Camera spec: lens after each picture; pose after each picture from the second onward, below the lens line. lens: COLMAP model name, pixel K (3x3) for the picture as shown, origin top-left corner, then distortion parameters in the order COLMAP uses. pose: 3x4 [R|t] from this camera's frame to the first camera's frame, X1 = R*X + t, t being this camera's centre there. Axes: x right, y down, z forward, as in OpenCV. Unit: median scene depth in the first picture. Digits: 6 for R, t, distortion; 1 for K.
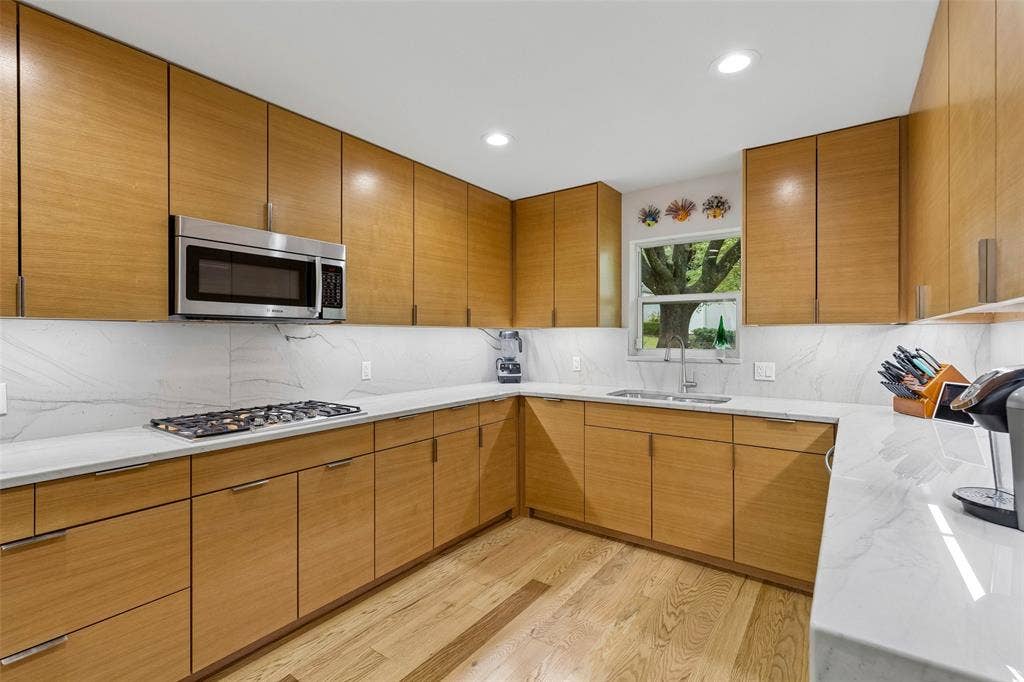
lens RADIAL K [[462.9, 0, 516.9], [0, 462.9, 336.9], [0, 0, 1]] dist [0.015054, -0.003919]
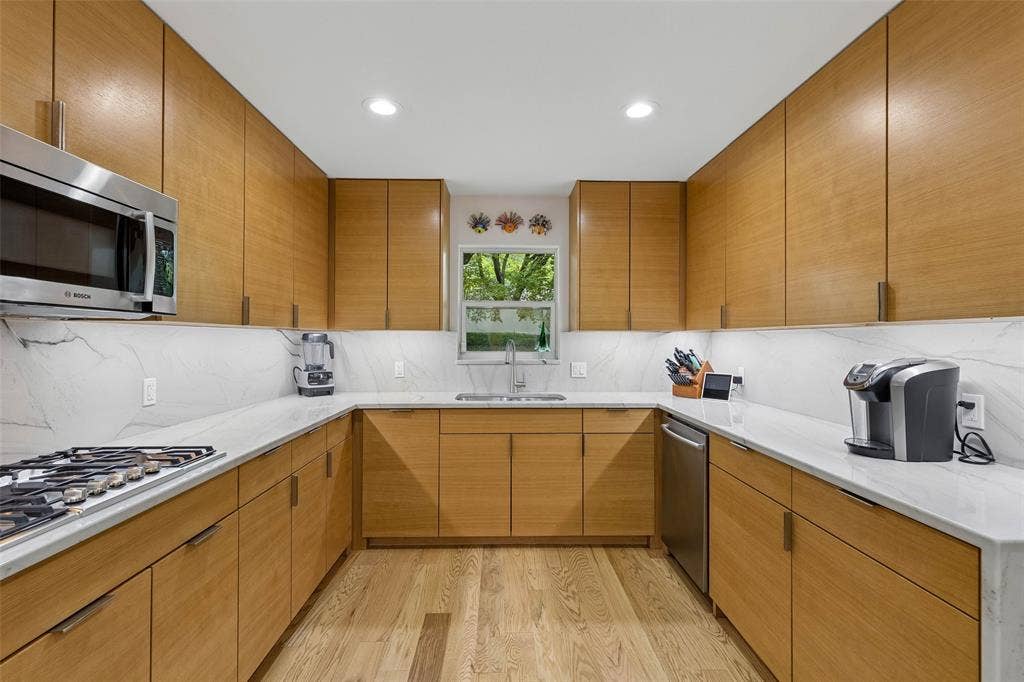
lens RADIAL K [[462.9, 0, 510.5], [0, 462.9, 337.8], [0, 0, 1]] dist [0.015054, -0.003919]
pose [[0.797468, 0.004207, 0.603347, -0.359938], [-0.002025, 0.999989, -0.004297, -0.002553], [-0.603358, 0.002205, 0.797467, 0.183431]]
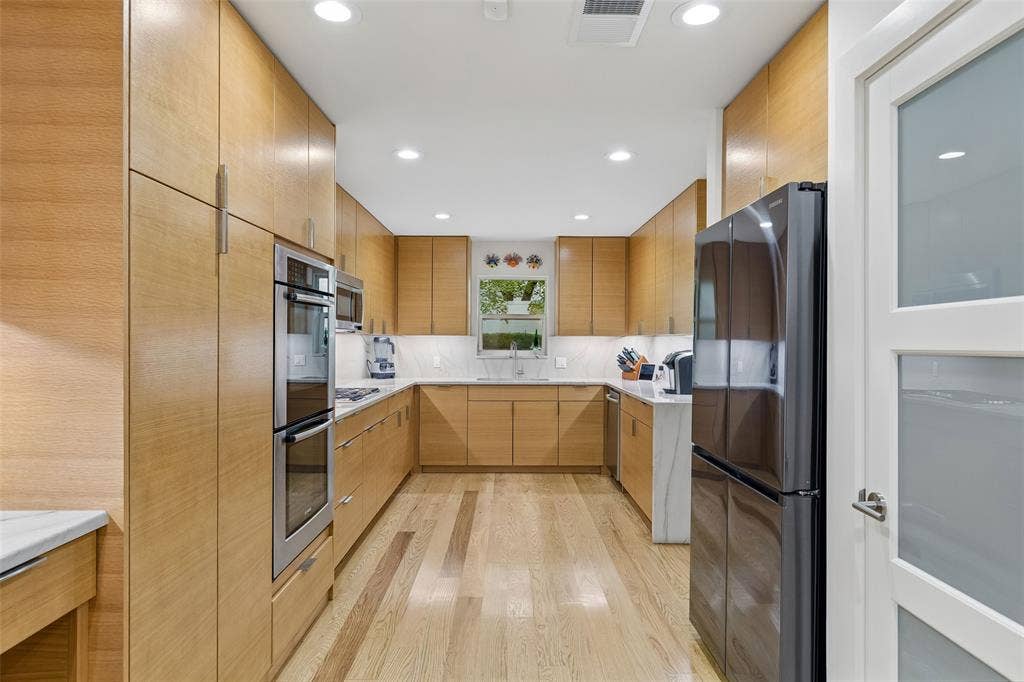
lens RADIAL K [[610.2, 0, 518.4], [0, 610.2, 340.1], [0, 0, 1]] dist [0.034243, 0.000873]
pose [[0.802674, 0.004663, 0.596400, -1.050470], [-0.003706, 0.999989, -0.002830, -0.001933], [-0.596406, 0.000062, 0.802683, -0.798601]]
